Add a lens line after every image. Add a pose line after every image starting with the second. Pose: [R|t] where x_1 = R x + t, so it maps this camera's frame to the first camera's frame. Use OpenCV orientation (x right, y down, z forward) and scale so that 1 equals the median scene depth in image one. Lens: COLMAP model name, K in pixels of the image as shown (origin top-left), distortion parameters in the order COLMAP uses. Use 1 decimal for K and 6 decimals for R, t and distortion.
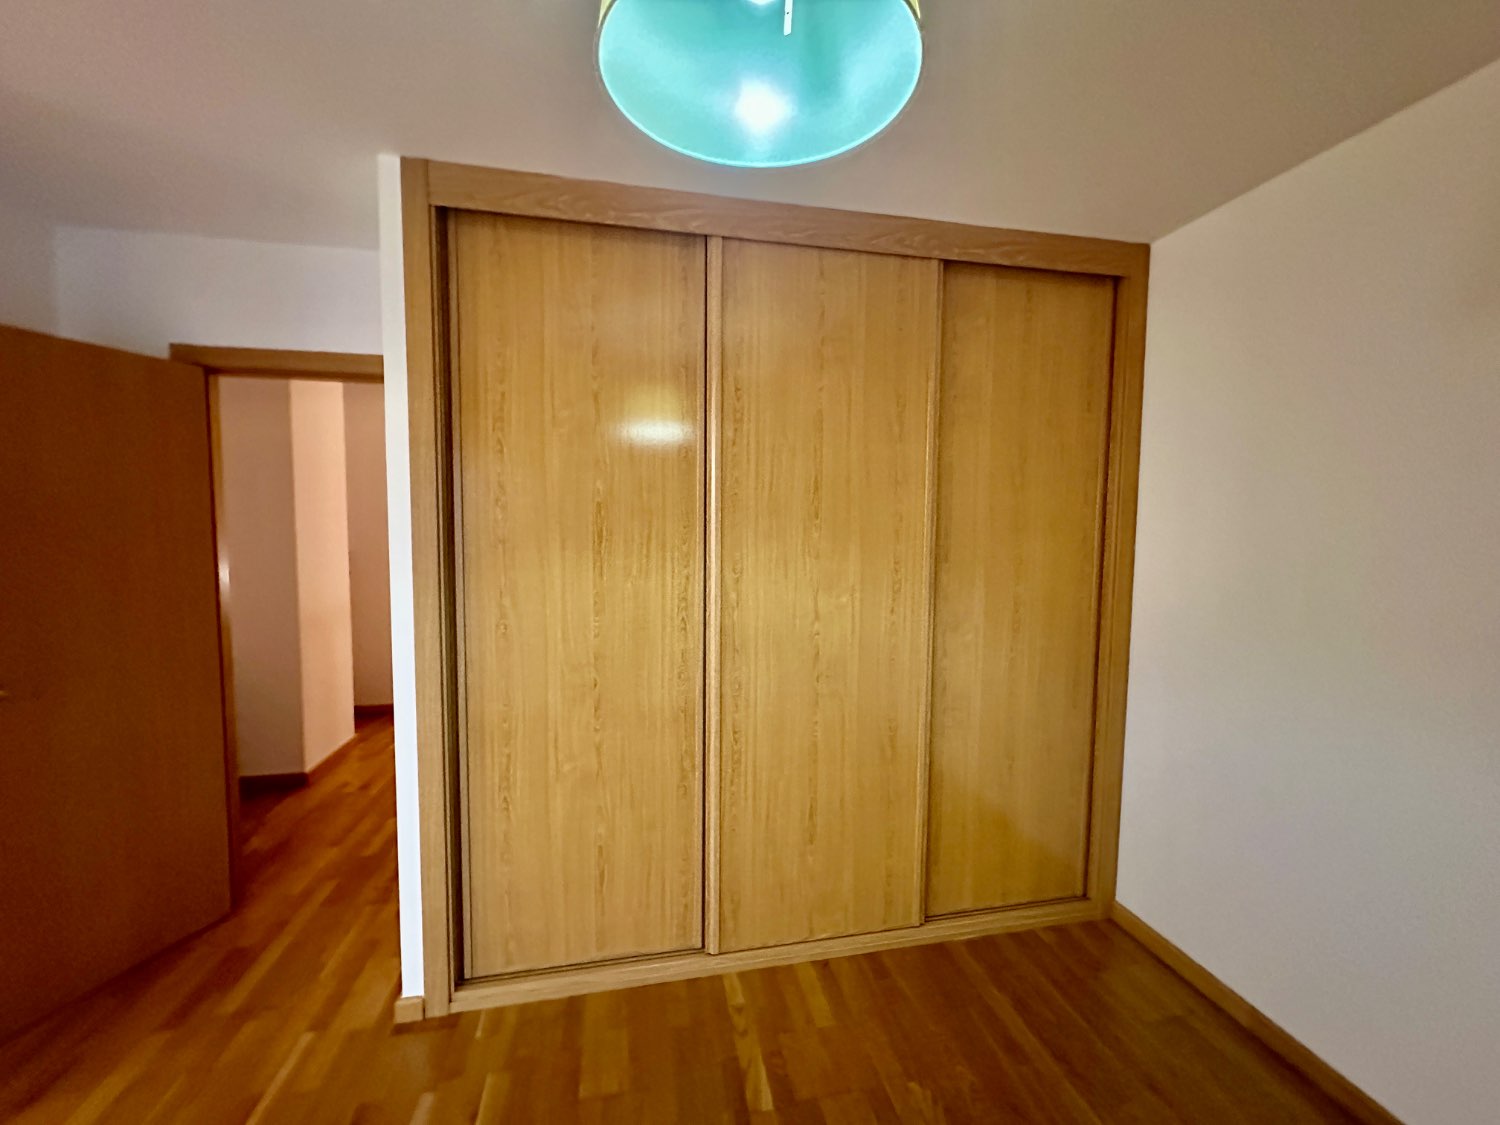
lens RADIAL K [[596.1, 0, 750.6], [0, 596.1, 557.2], [0, 0, 1]] dist [-0.004129, 0.000116]
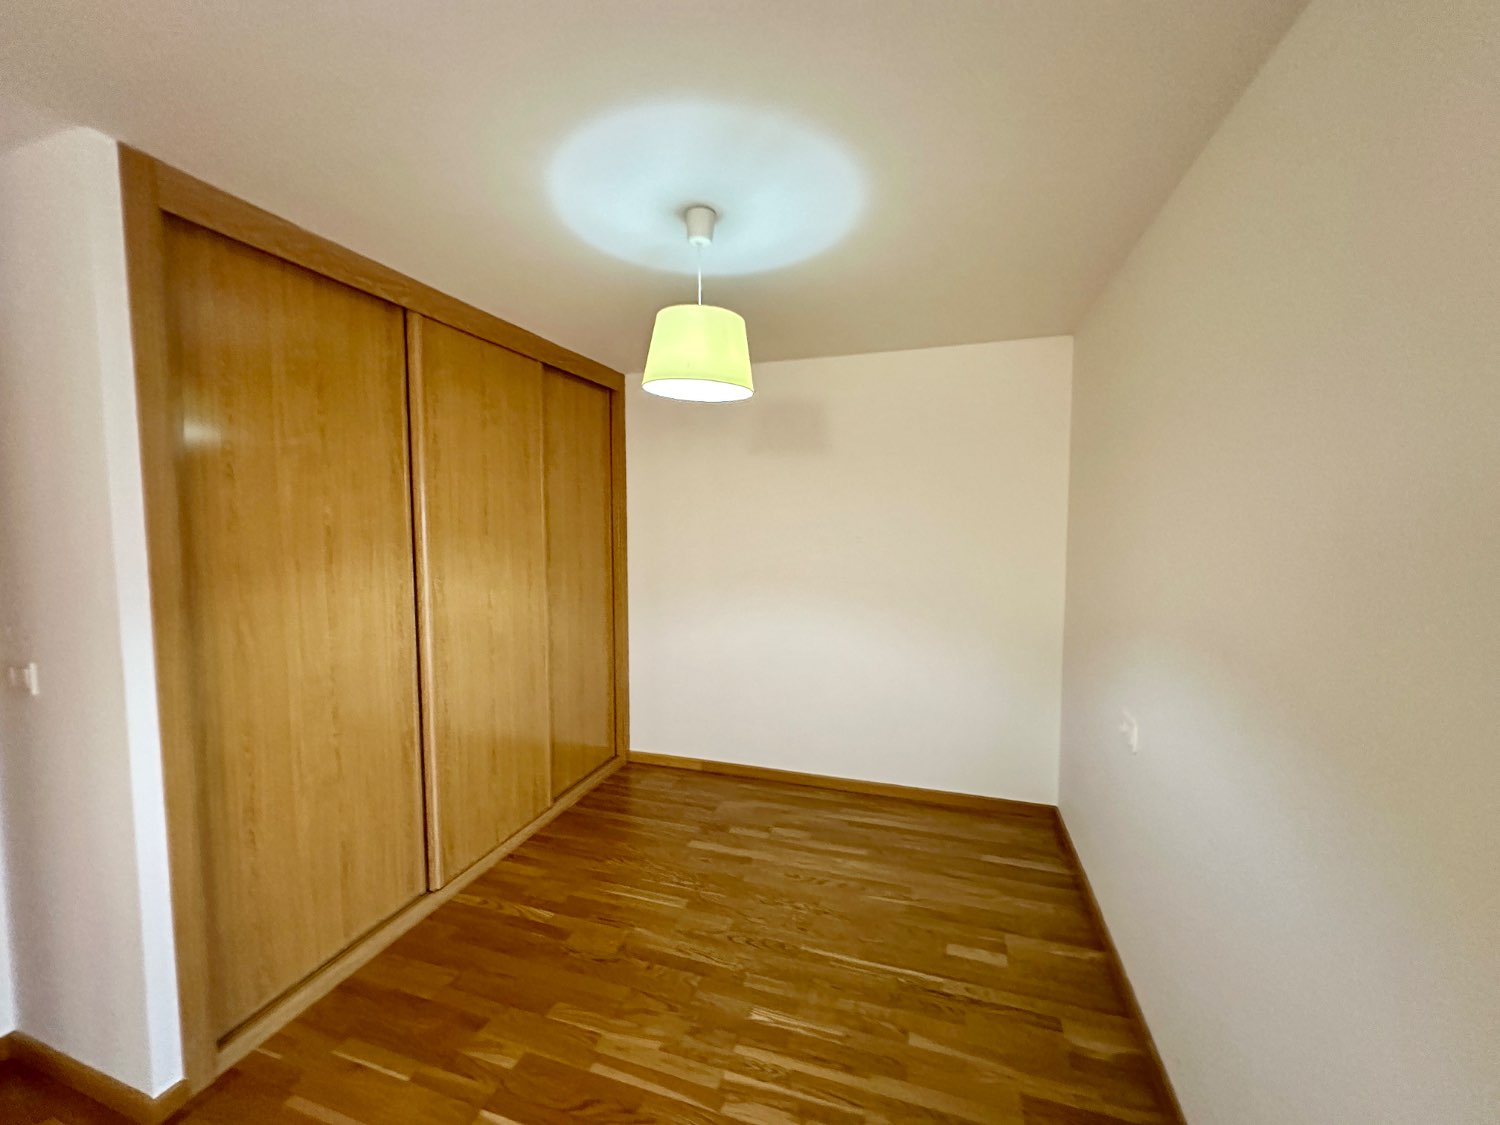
lens RADIAL K [[596.1, 0, 747.3], [0, 596.1, 564.8], [0, 0, 1]] dist [-0.004129, 0.000116]
pose [[0.491726, -0.074402, 0.867566, -0.800335], [0.065465, 0.996682, 0.048370, -0.022849], [-0.868286, 0.033010, 0.494965, -0.197509]]
